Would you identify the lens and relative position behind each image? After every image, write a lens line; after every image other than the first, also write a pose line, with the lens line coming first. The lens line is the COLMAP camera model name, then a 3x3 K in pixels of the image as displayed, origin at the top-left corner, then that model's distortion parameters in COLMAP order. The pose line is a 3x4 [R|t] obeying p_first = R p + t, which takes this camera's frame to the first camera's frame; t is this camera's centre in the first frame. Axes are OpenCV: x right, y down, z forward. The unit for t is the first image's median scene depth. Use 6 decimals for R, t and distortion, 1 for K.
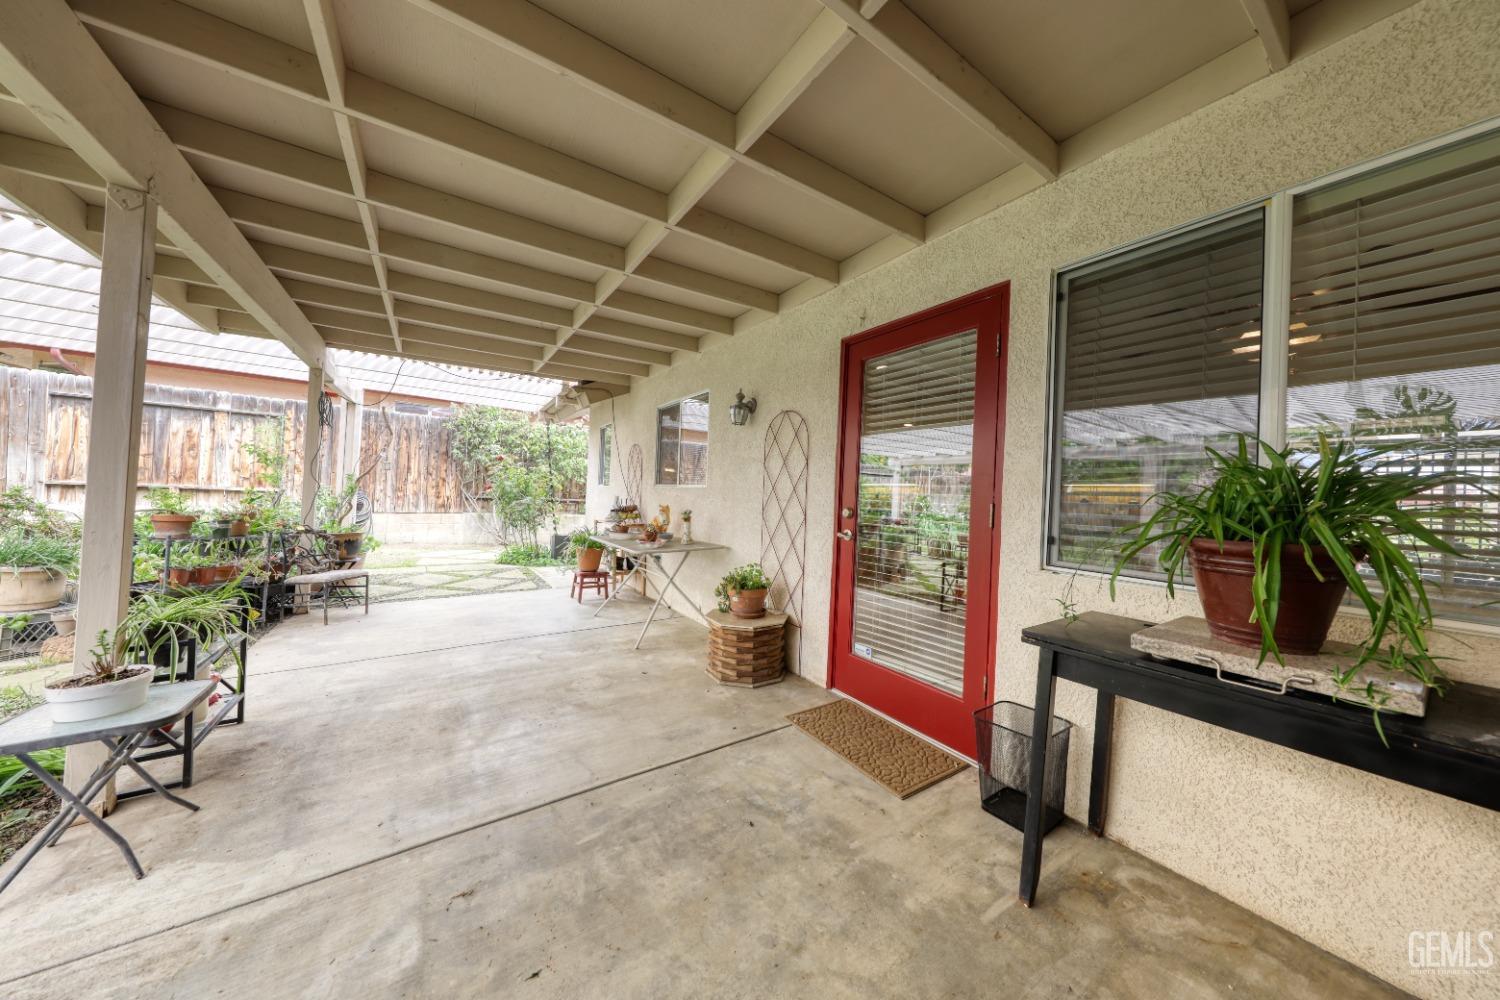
lens RADIAL K [[472.4, 0, 746.2], [0, 472.4, 490.8], [0, 0, 1]] dist [0.000326, -0.000143]
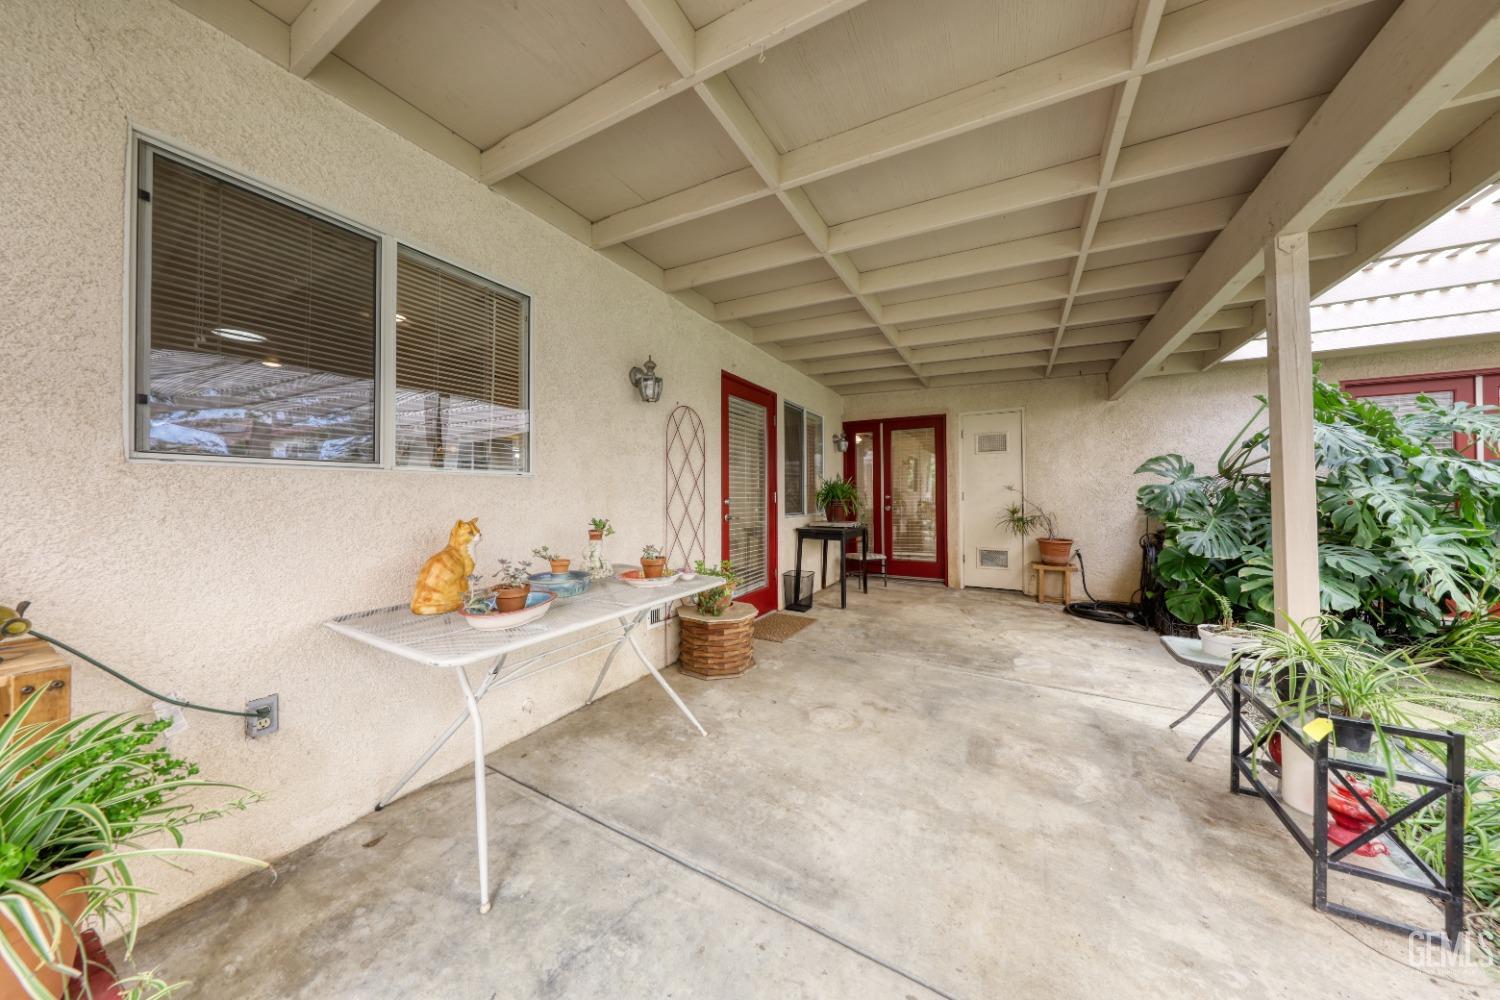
lens RADIAL K [[472.4, 0, 746.2], [0, 472.4, 490.8], [0, 0, 1]] dist [0.000326, -0.000143]
pose [[-0.452115, -0.037528, 0.891170, -0.932294], [-0.030739, 0.999177, 0.026482, -0.019878], [-0.891430, -0.015421, -0.452896, 1.419399]]
